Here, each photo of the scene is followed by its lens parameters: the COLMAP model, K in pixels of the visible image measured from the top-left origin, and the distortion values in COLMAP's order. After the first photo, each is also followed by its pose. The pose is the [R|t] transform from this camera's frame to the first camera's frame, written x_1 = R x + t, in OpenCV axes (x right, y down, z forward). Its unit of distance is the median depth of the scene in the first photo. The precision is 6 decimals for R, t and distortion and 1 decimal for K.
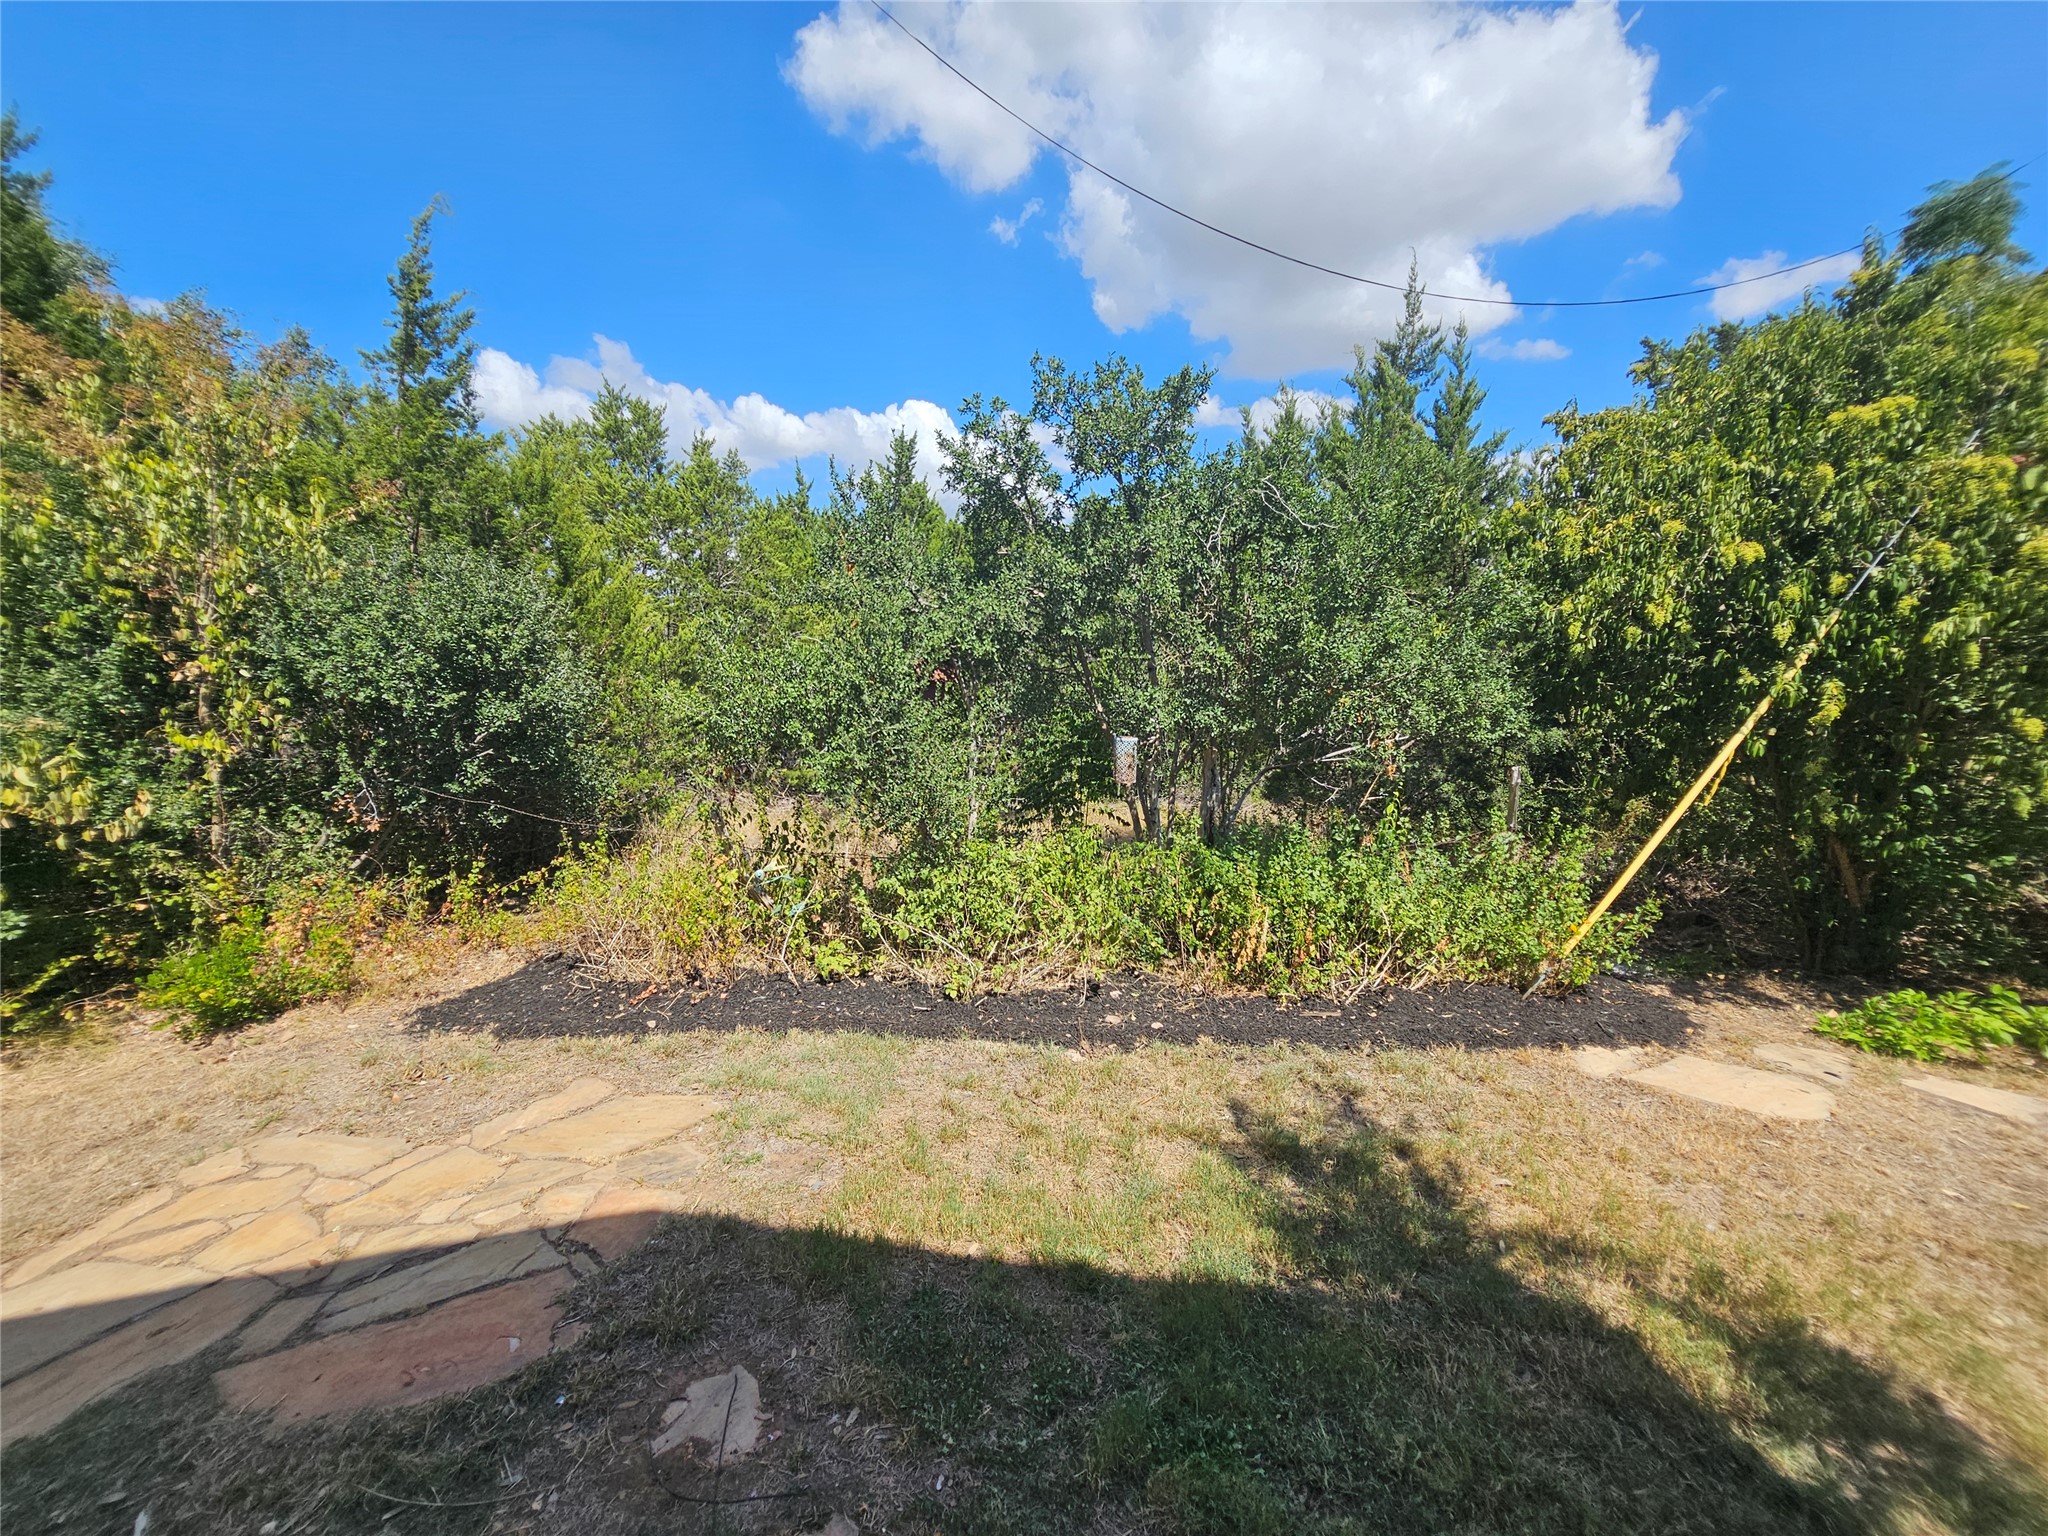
lens RADIAL K [[843.9, 0, 1024.8], [0, 843.9, 766.7], [0, 0, 1]] dist [-0.002962, 0.000416]
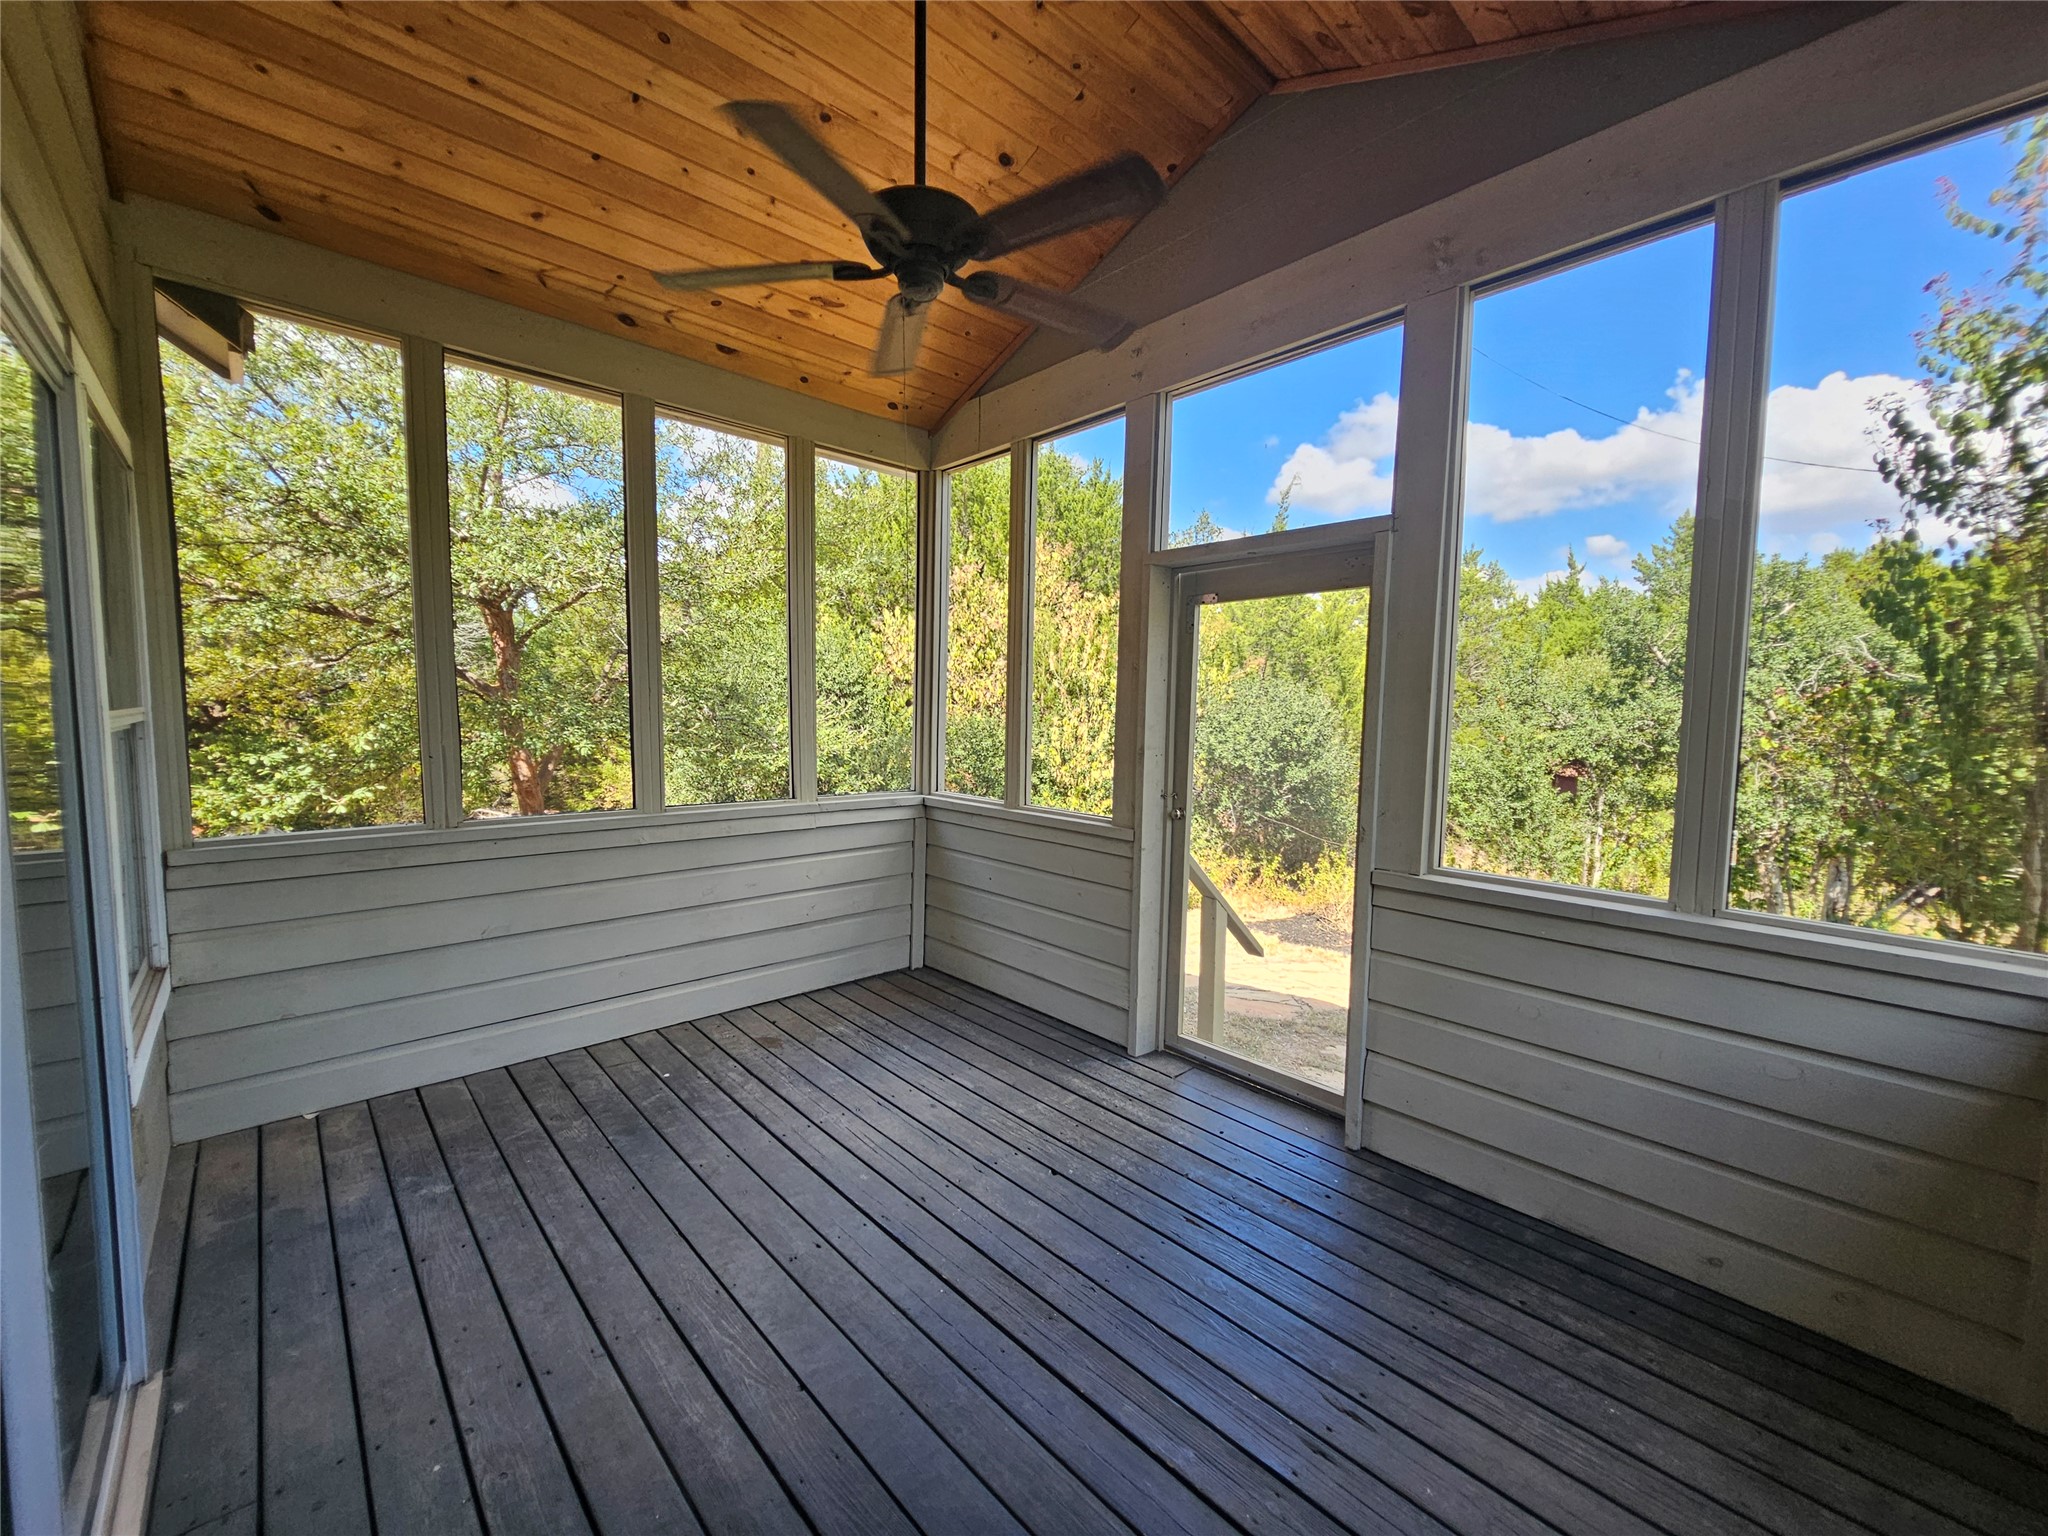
lens RADIAL K [[843.9, 0, 1024.8], [0, 843.9, 766.7], [0, 0, 1]] dist [-0.002962, 0.000416]
pose [[0.646665, 0.060262, -0.760390, 0.377616], [-0.109179, 0.993922, -0.014080, 0.006664], [0.754920, 0.092124, 0.649314, -0.624826]]
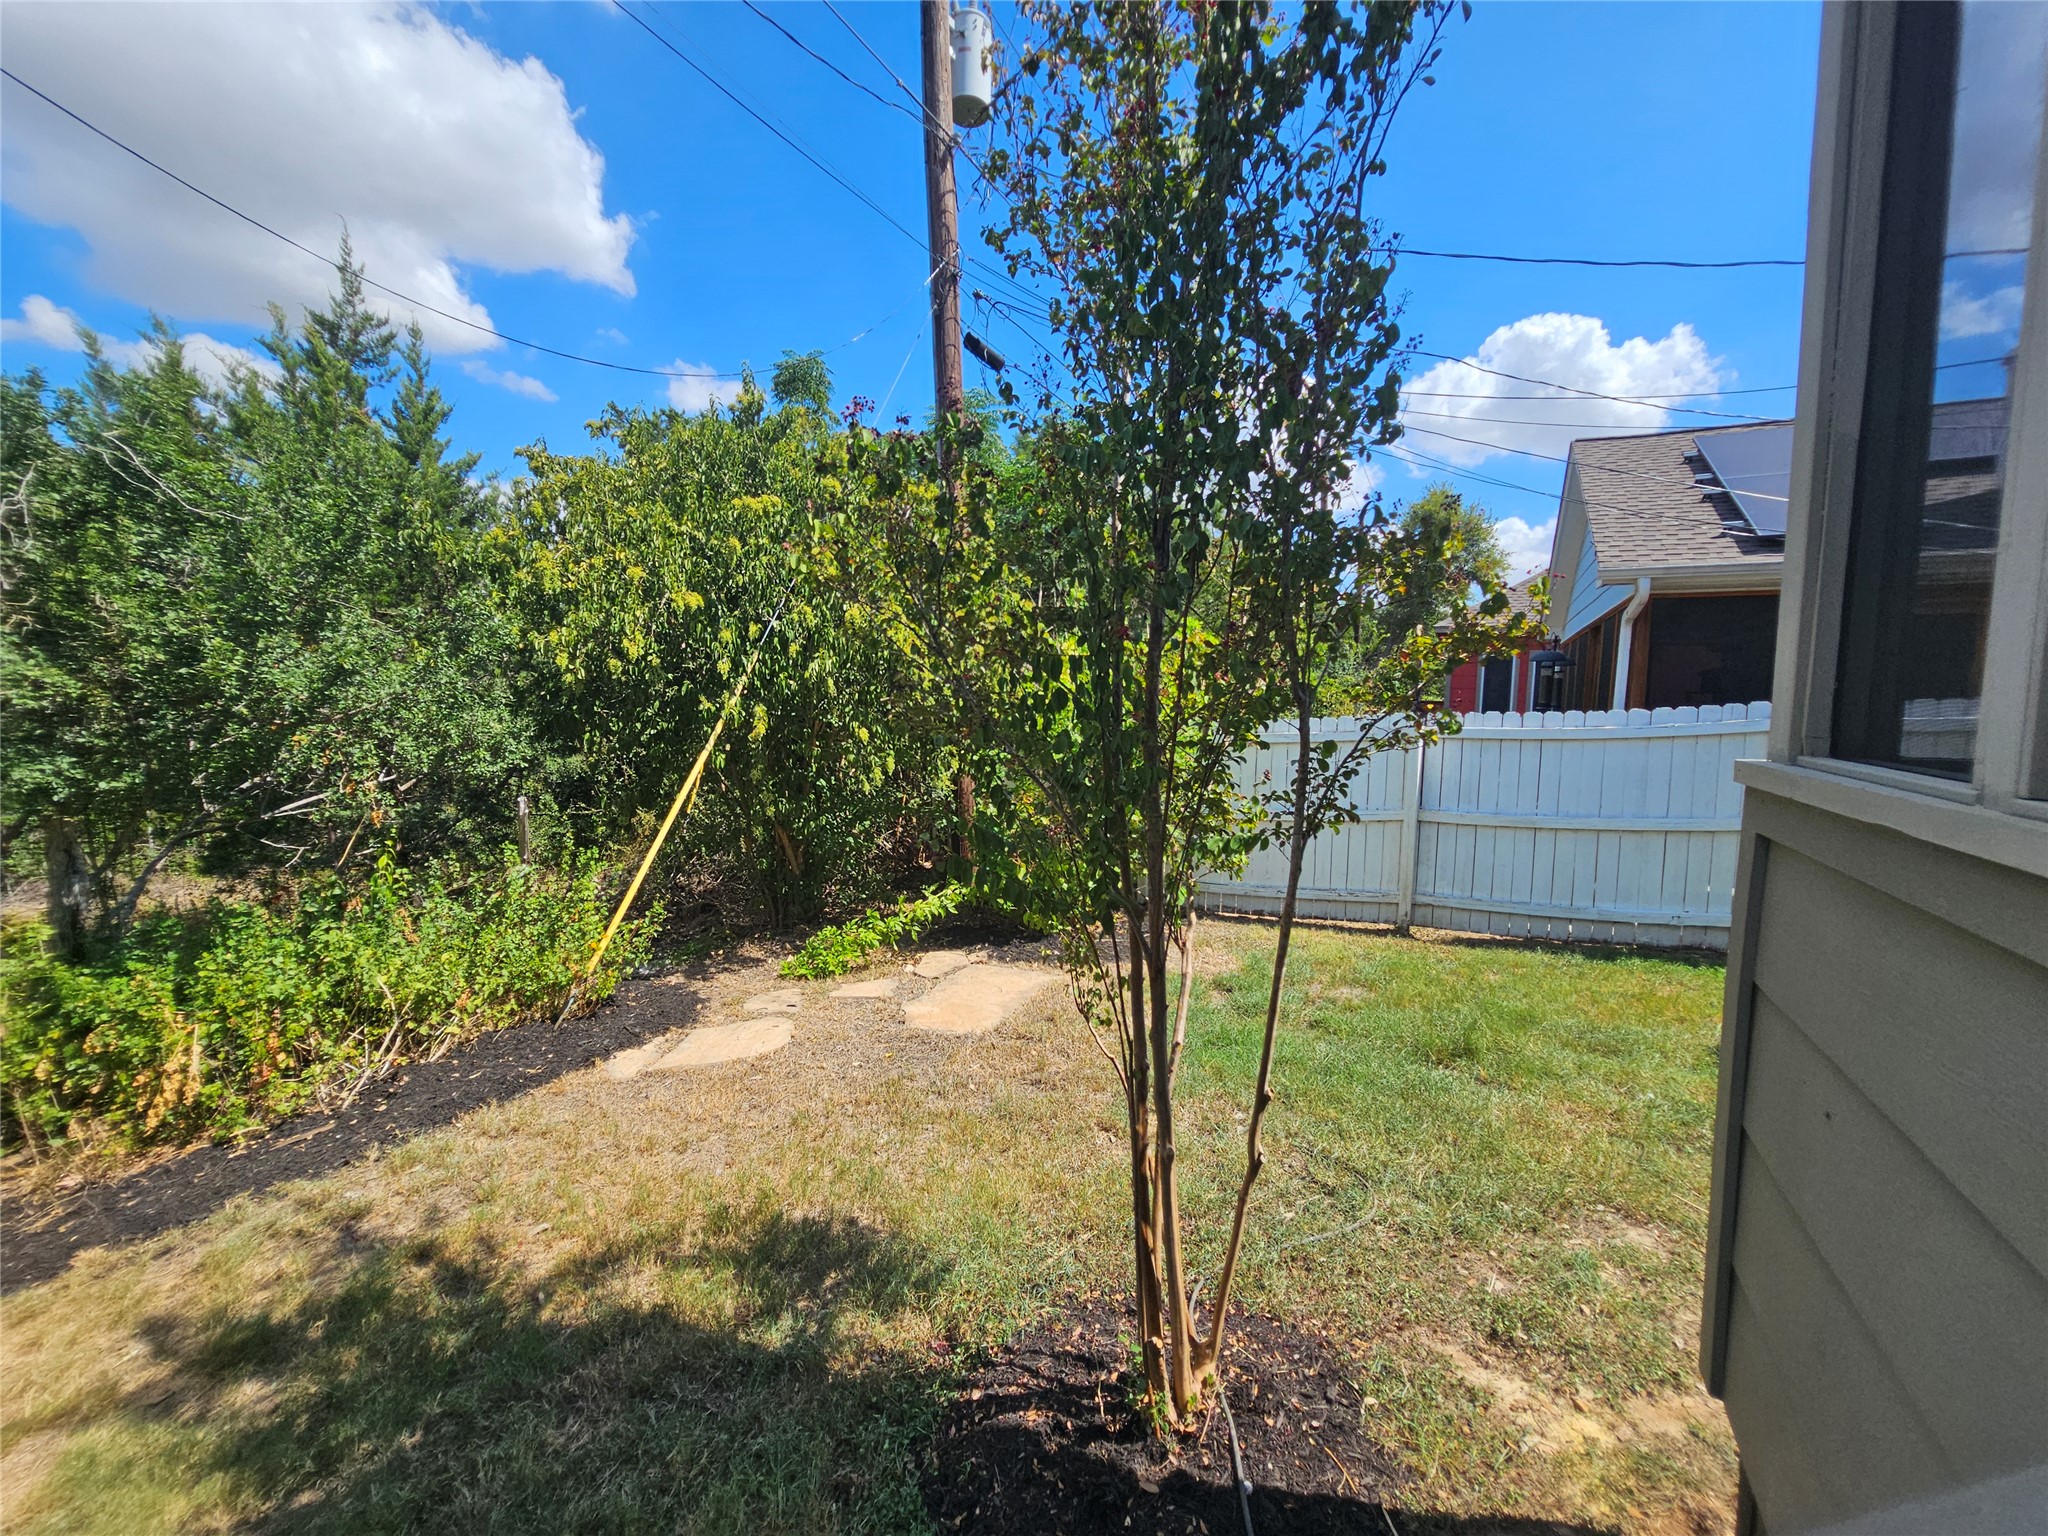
lens RADIAL K [[843.9, 0, 1024.8], [0, 843.9, 766.7], [0, 0, 1]] dist [-0.002962, 0.000416]
pose [[0.501160, -0.075670, 0.862040, 0.034657], [0.104888, 0.994137, 0.026288, 0.000210], [-0.858974, 0.077243, 0.506158, -0.002674]]
